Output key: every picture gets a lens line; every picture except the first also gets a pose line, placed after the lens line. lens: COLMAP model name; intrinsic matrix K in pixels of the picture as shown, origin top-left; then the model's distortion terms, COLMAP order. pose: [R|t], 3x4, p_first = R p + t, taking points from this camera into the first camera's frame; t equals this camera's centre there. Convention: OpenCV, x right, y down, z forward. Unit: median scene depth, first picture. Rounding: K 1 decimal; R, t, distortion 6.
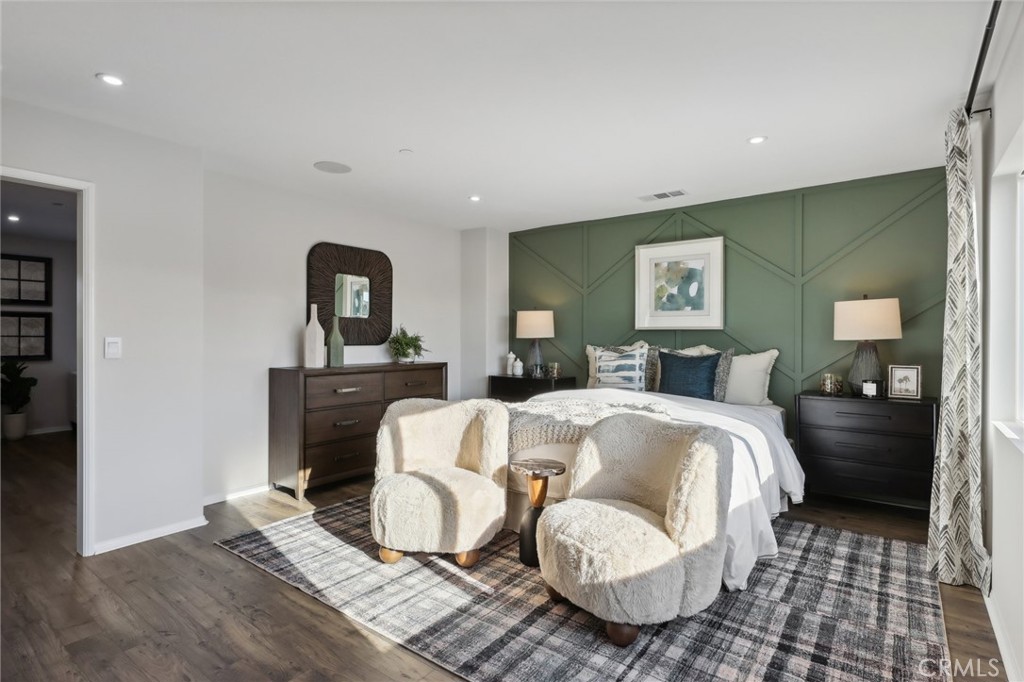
lens RADIAL K [[522.1, 0, 510.2], [0, 522.1, 335.6], [0, 0, 1]] dist [0.013632, -0.000642]
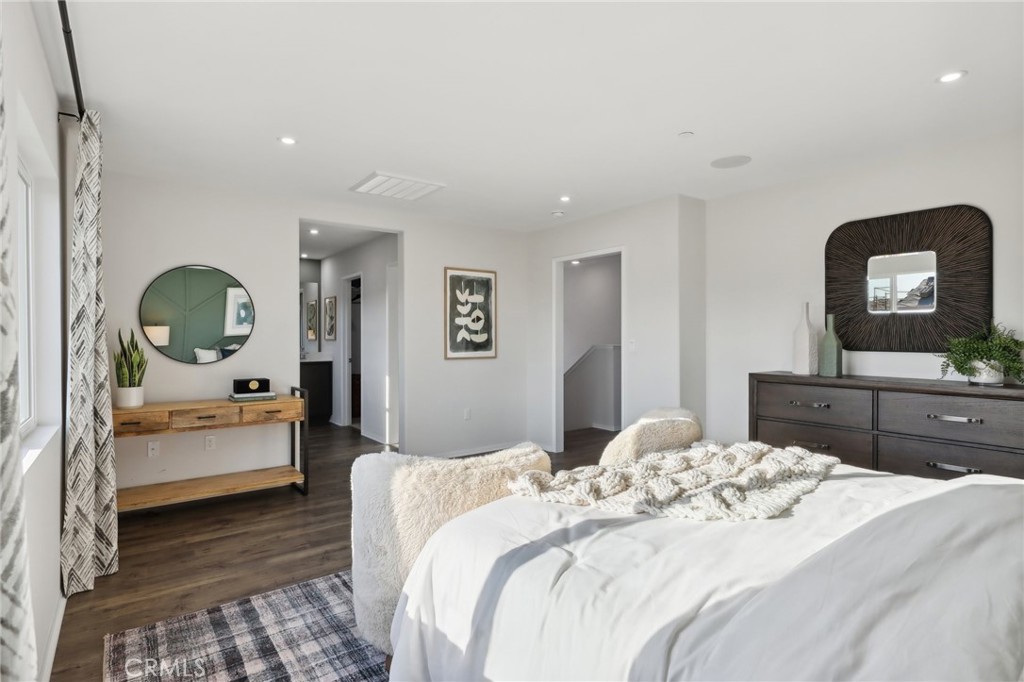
lens RADIAL K [[522.1, 0, 510.2], [0, 522.1, 335.6], [0, 0, 1]] dist [0.013632, -0.000642]
pose [[-0.281027, -0.007344, -0.959672, 0.554409], [0.004905, 0.999947, -0.009089, 0.000256], [0.959687, -0.007261, -0.280976, 0.709943]]
